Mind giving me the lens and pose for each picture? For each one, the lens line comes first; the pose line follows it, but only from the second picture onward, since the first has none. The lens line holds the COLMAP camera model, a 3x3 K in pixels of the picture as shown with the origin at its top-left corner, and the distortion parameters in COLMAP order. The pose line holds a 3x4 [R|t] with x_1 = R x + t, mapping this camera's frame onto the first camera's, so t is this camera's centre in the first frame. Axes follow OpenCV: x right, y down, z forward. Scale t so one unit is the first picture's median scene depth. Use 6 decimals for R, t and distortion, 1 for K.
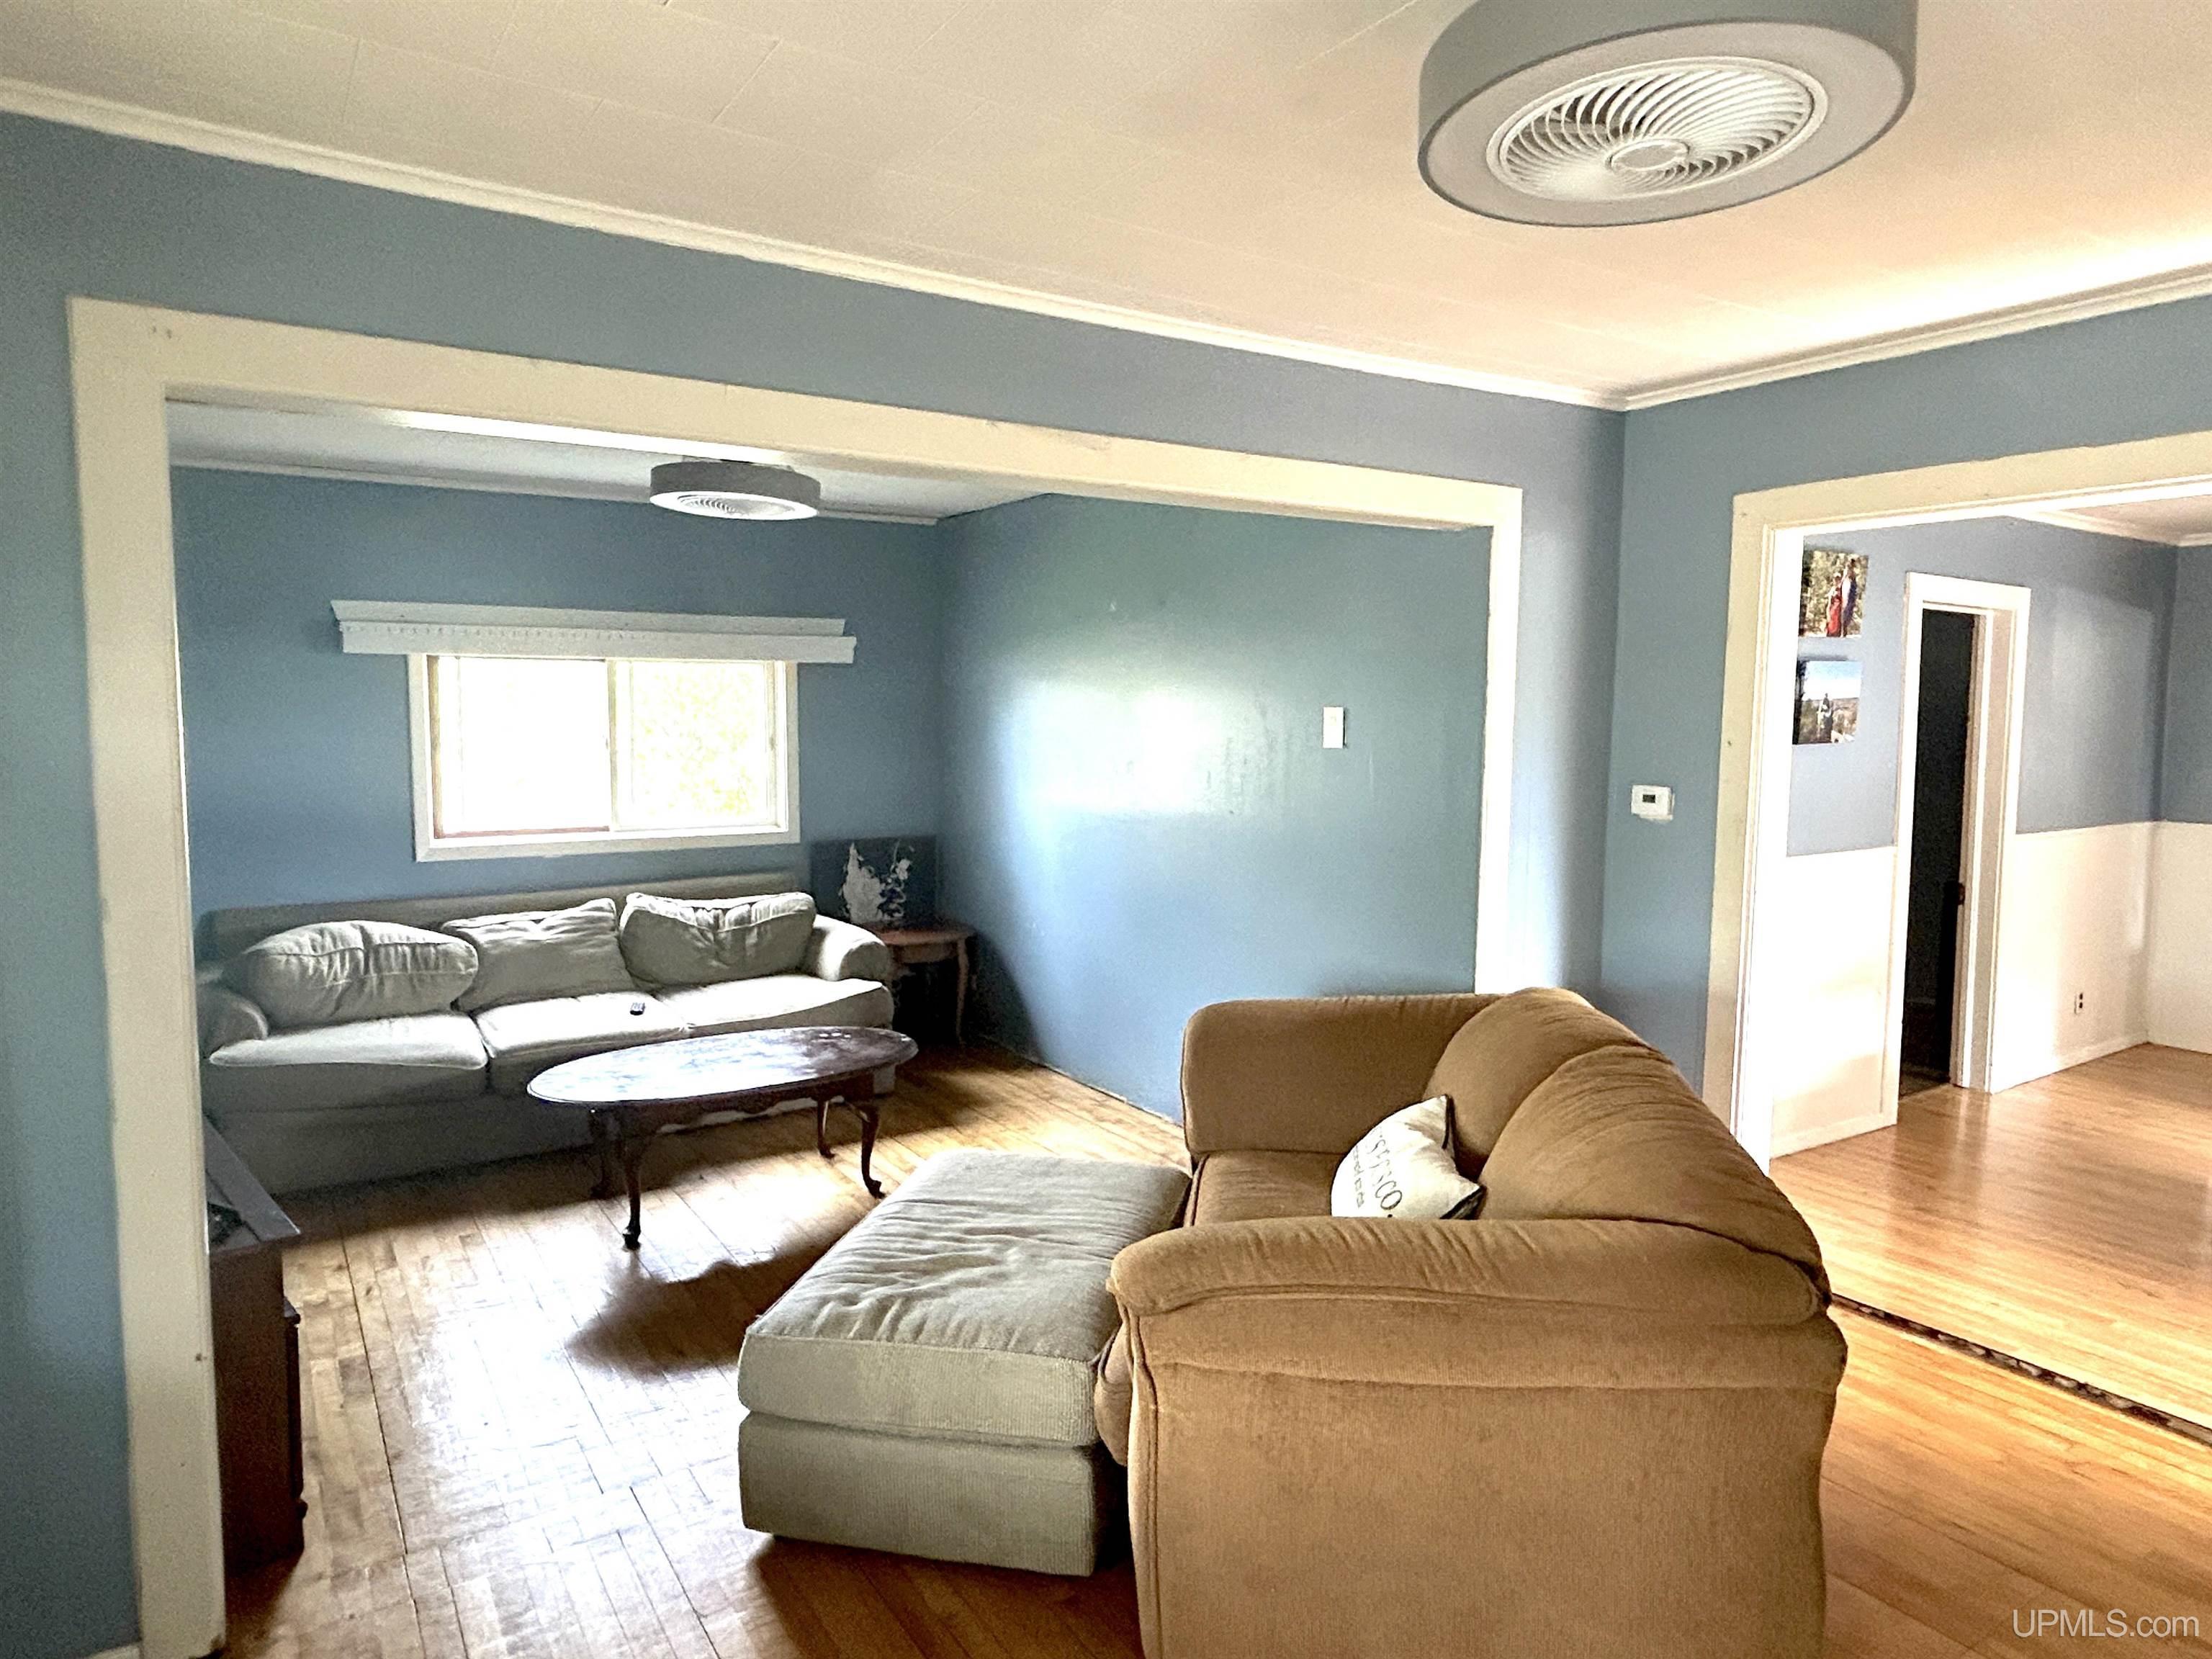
lens RADIAL K [[1347.5, 0, 1103.6], [0, 1347.5, 834.4], [0, 0, 1]] dist [-0.001243, -0.000156]
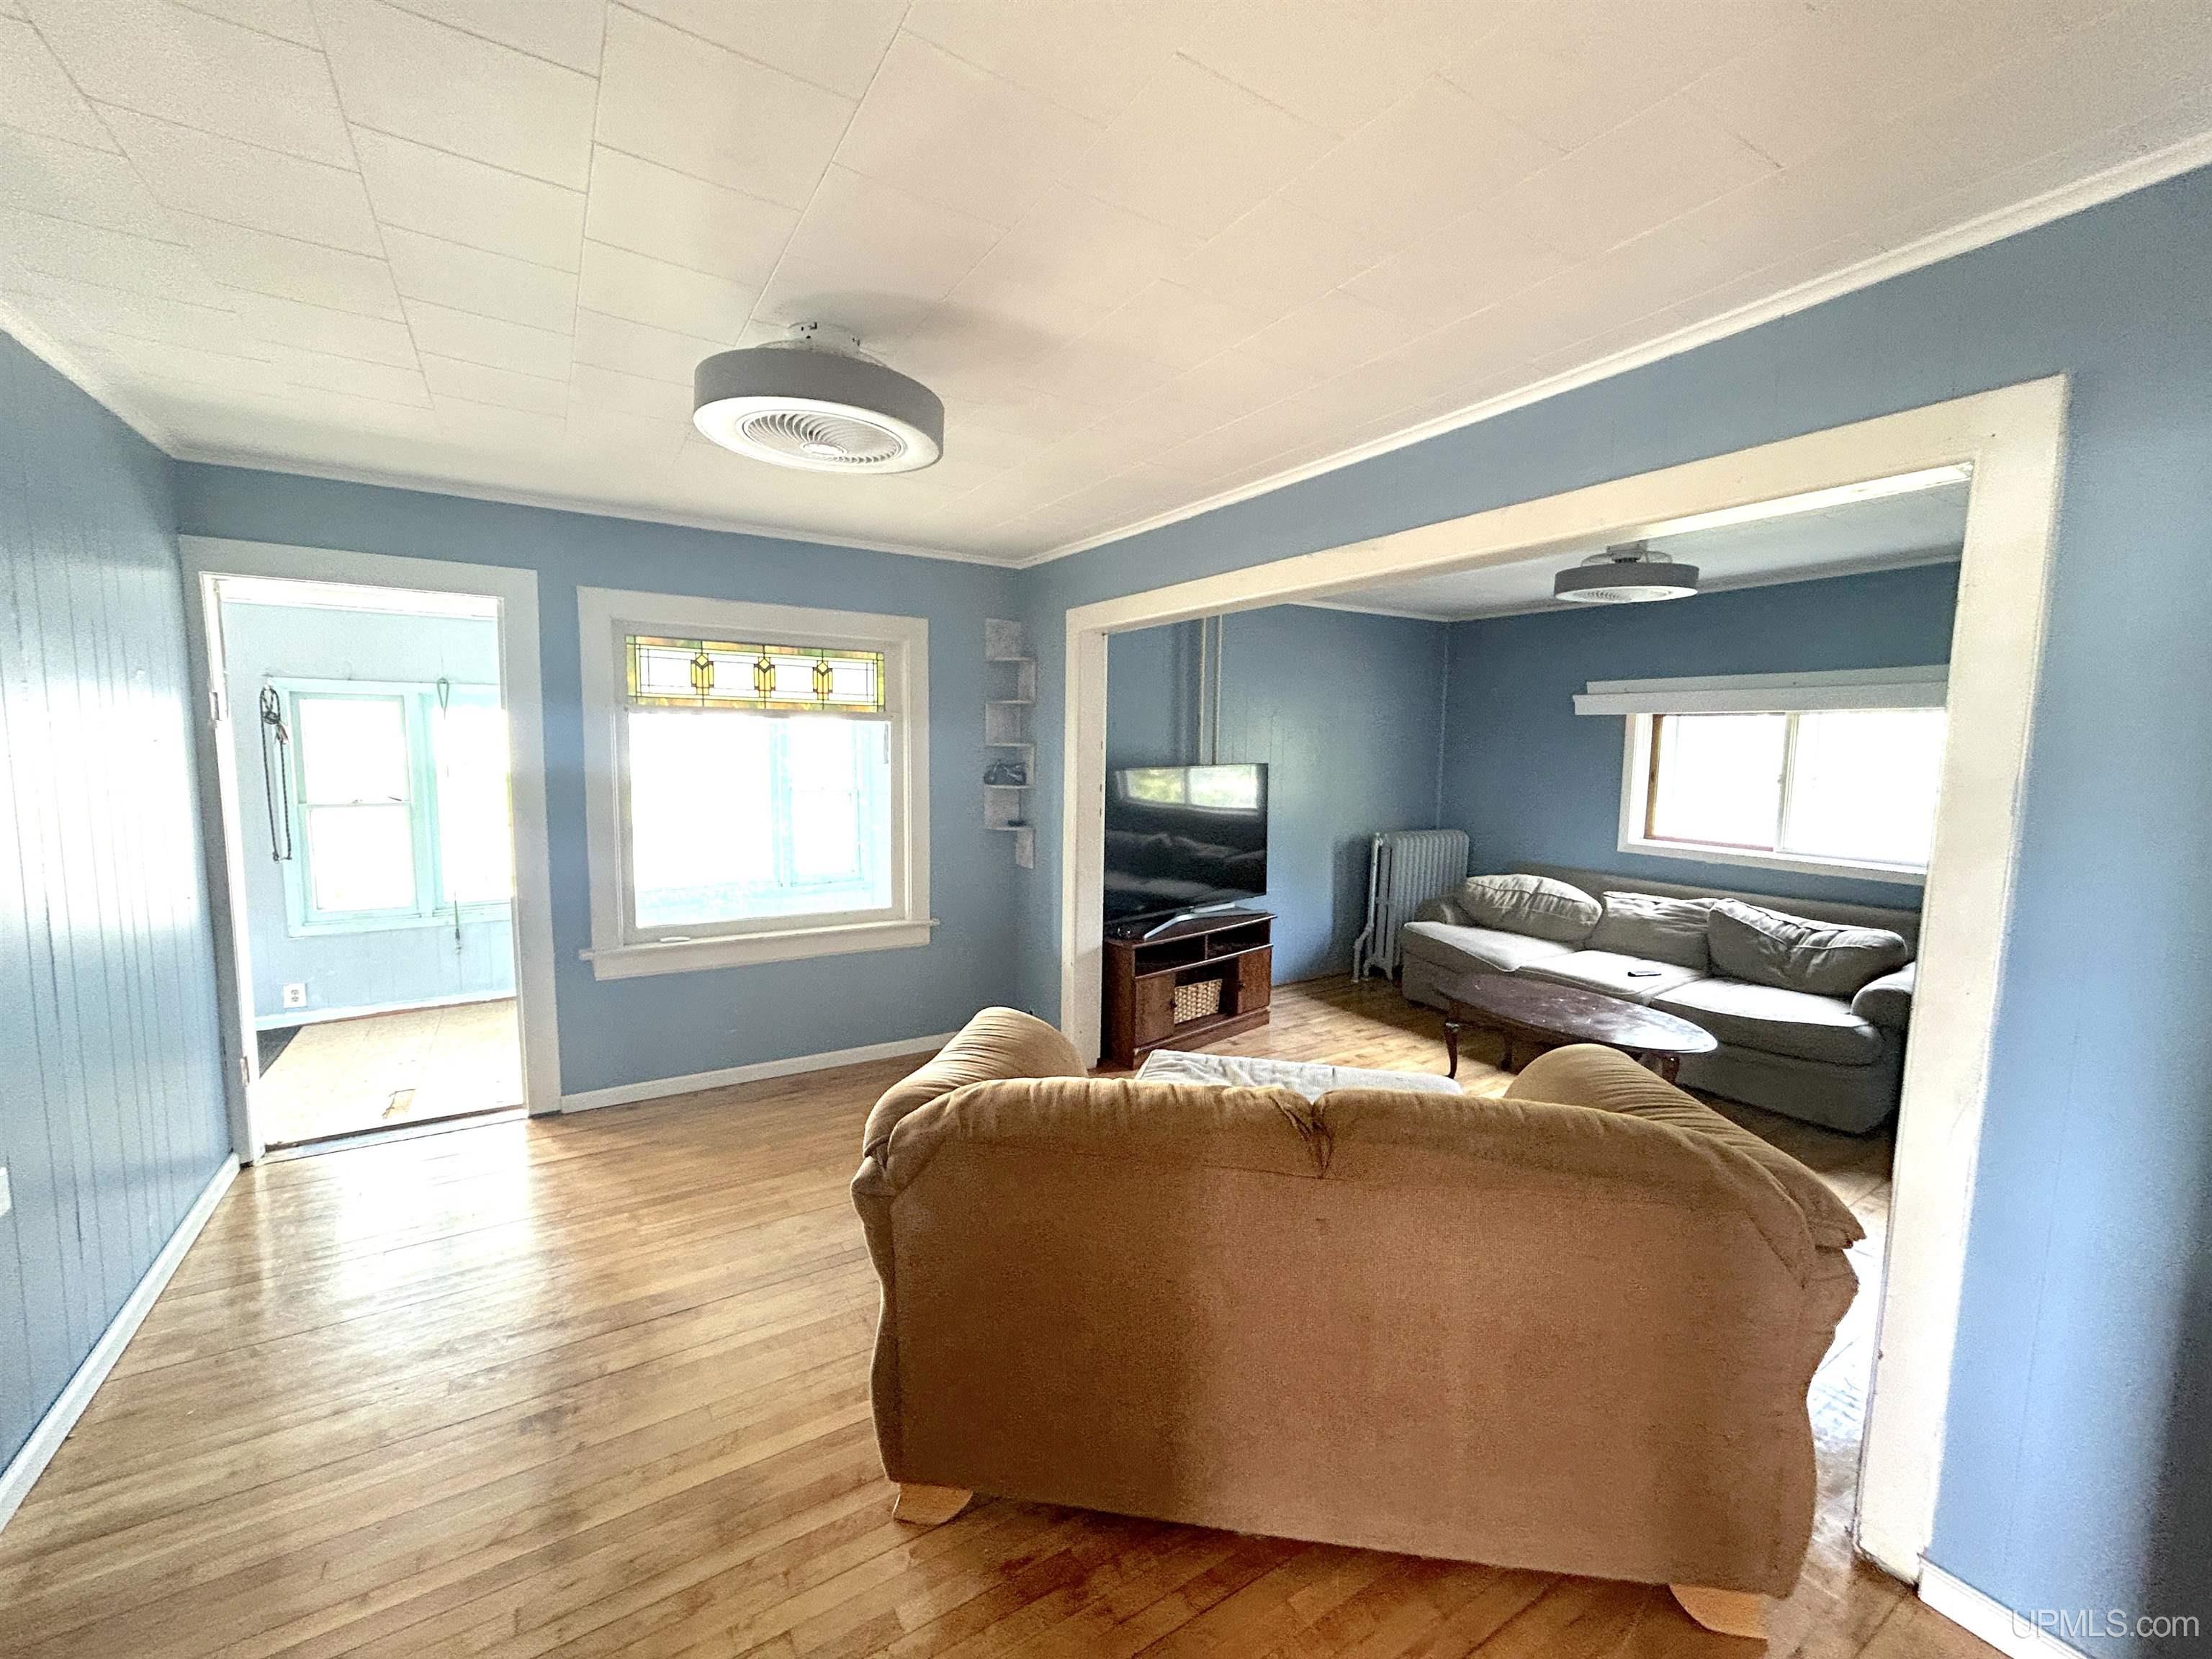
lens RADIAL K [[895.1, 0, 1100.4], [0, 895.1, 829.1], [0, 0, 1]] dist [-0.006733, 0.001533]
pose [[-0.008417, 0.100807, -0.994870, 0.498104], [-0.103372, 0.989488, 0.101137, -0.045991], [0.994607, 0.103693, 0.002093, 0.406191]]
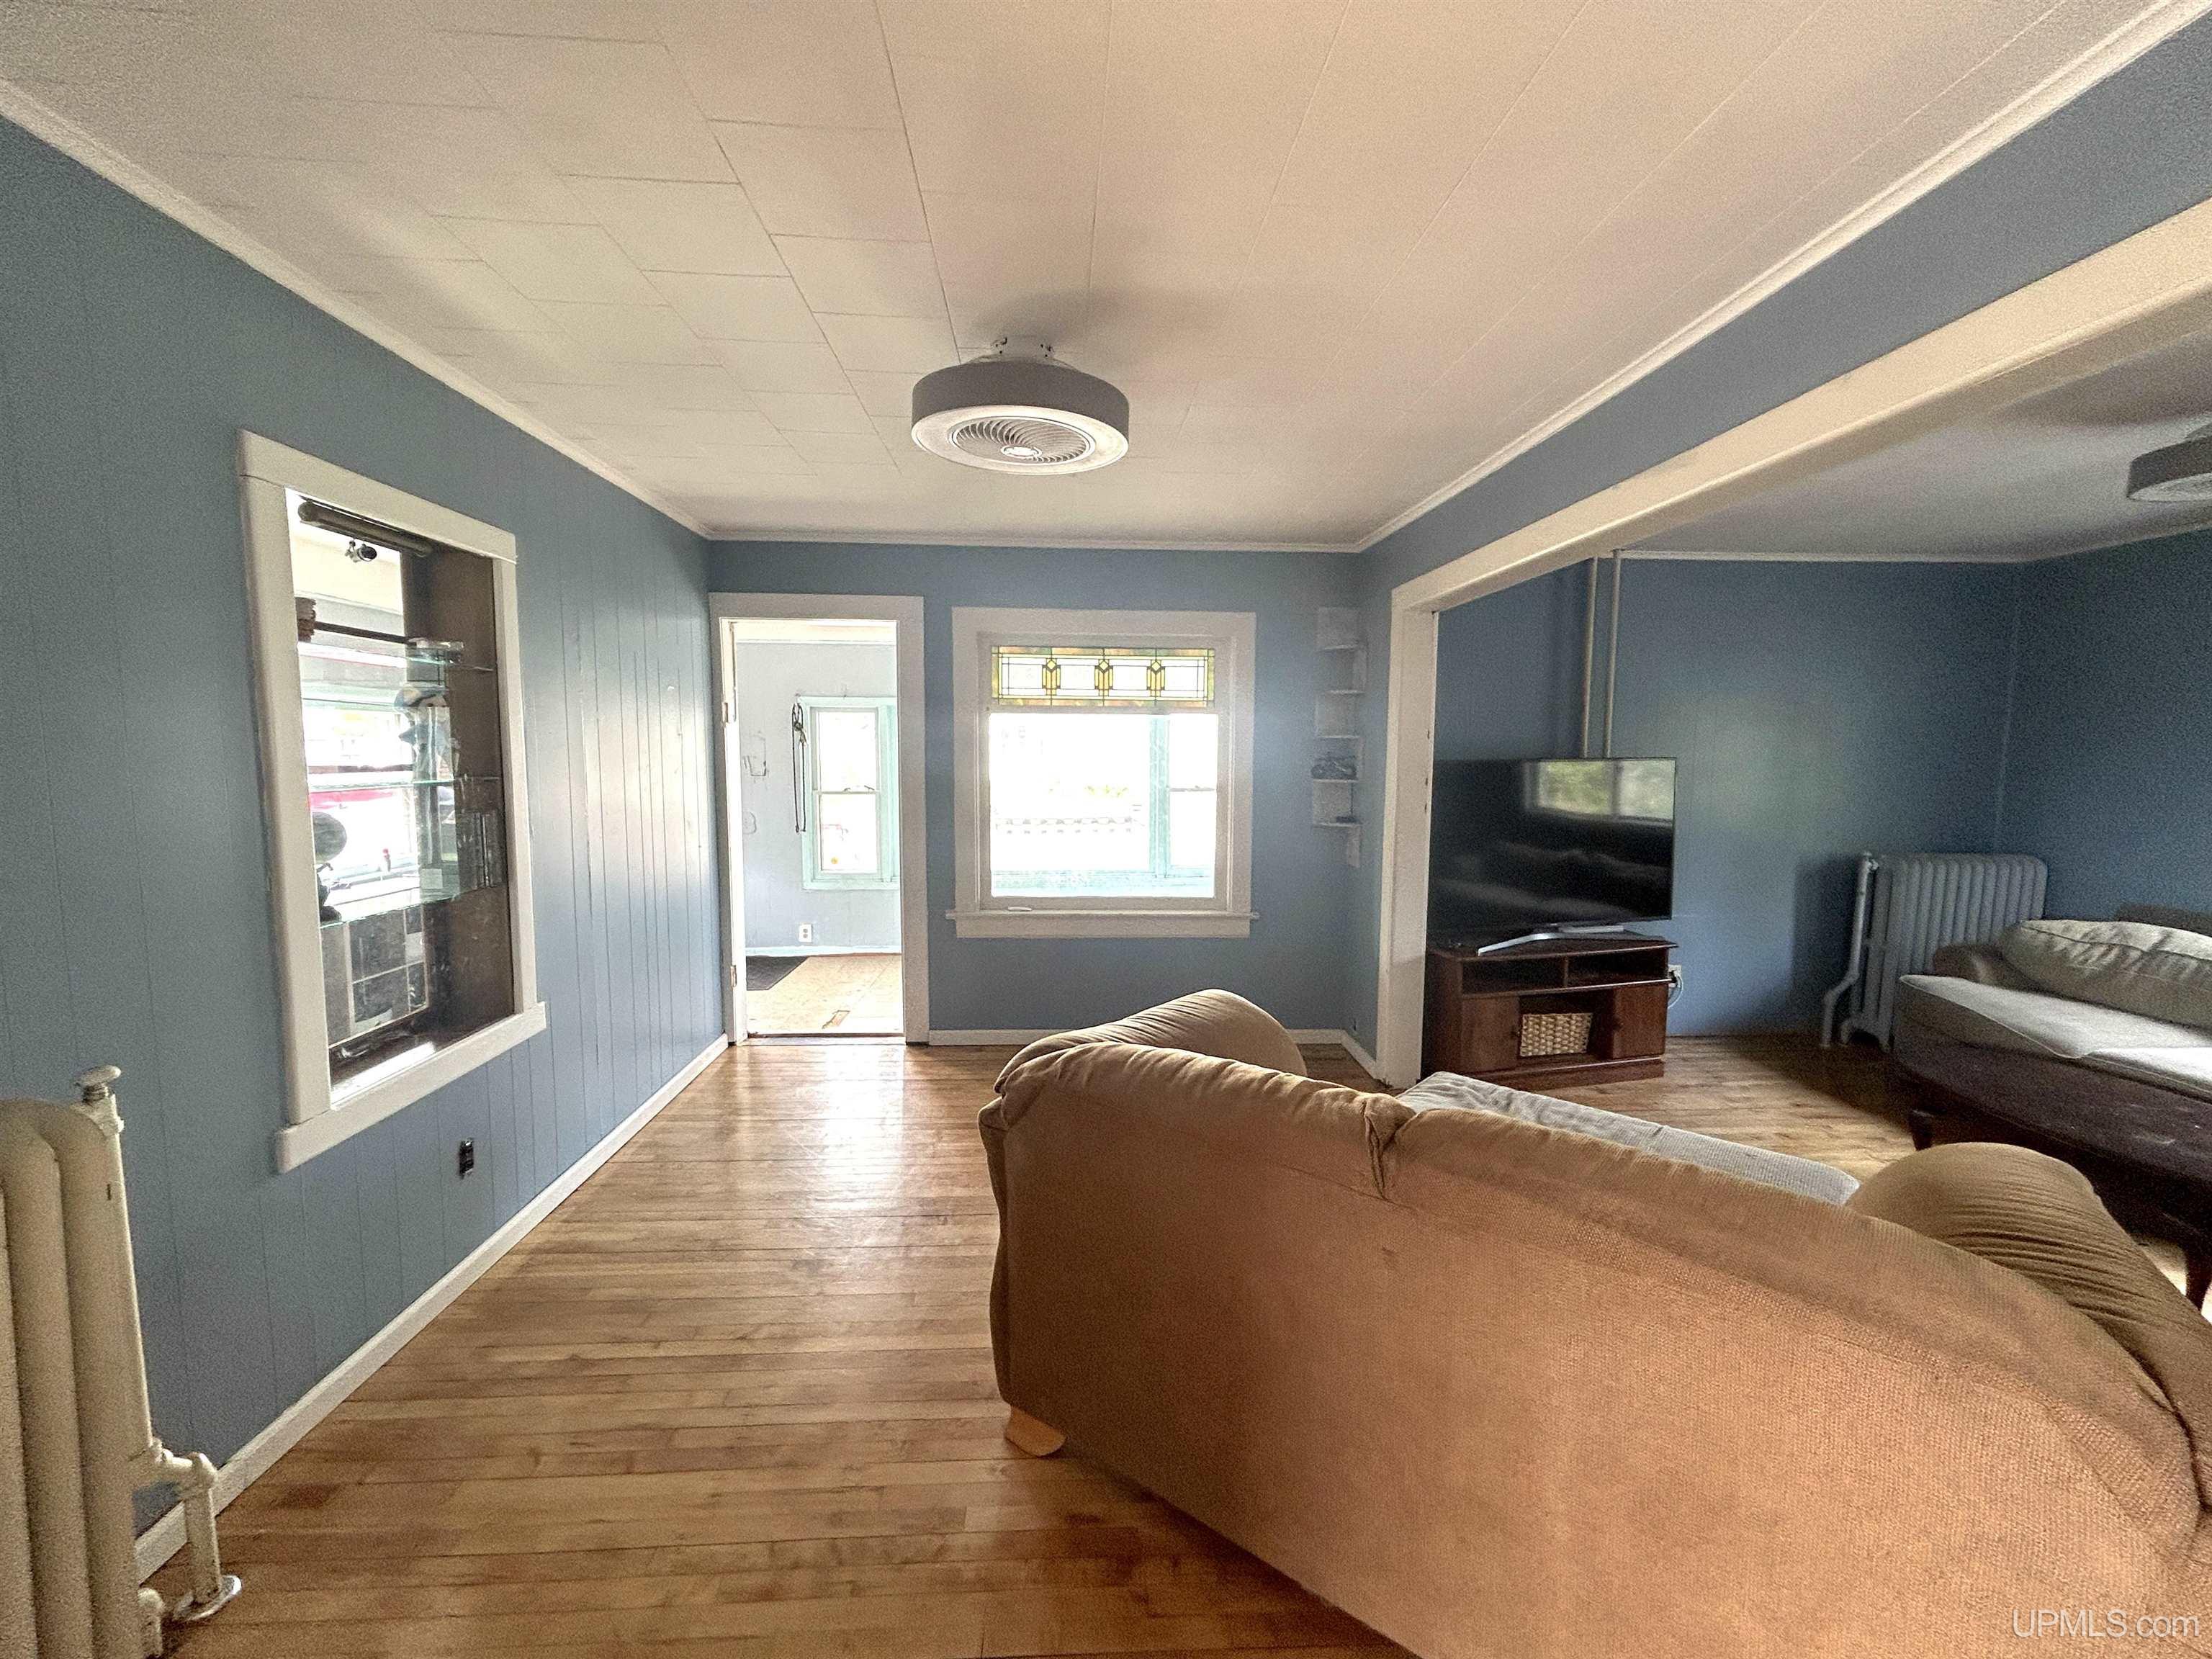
lens RADIAL K [[895.1, 0, 1096.5], [0, 895.1, 828.2], [0, 0, 1]] dist [-0.006733, 0.001533]
pose [[-0.499472, 0.076335, -0.862961, 0.463548], [-0.080902, 0.987648, 0.134189, -0.039667], [0.862545, 0.136838, -0.487126, 0.529958]]
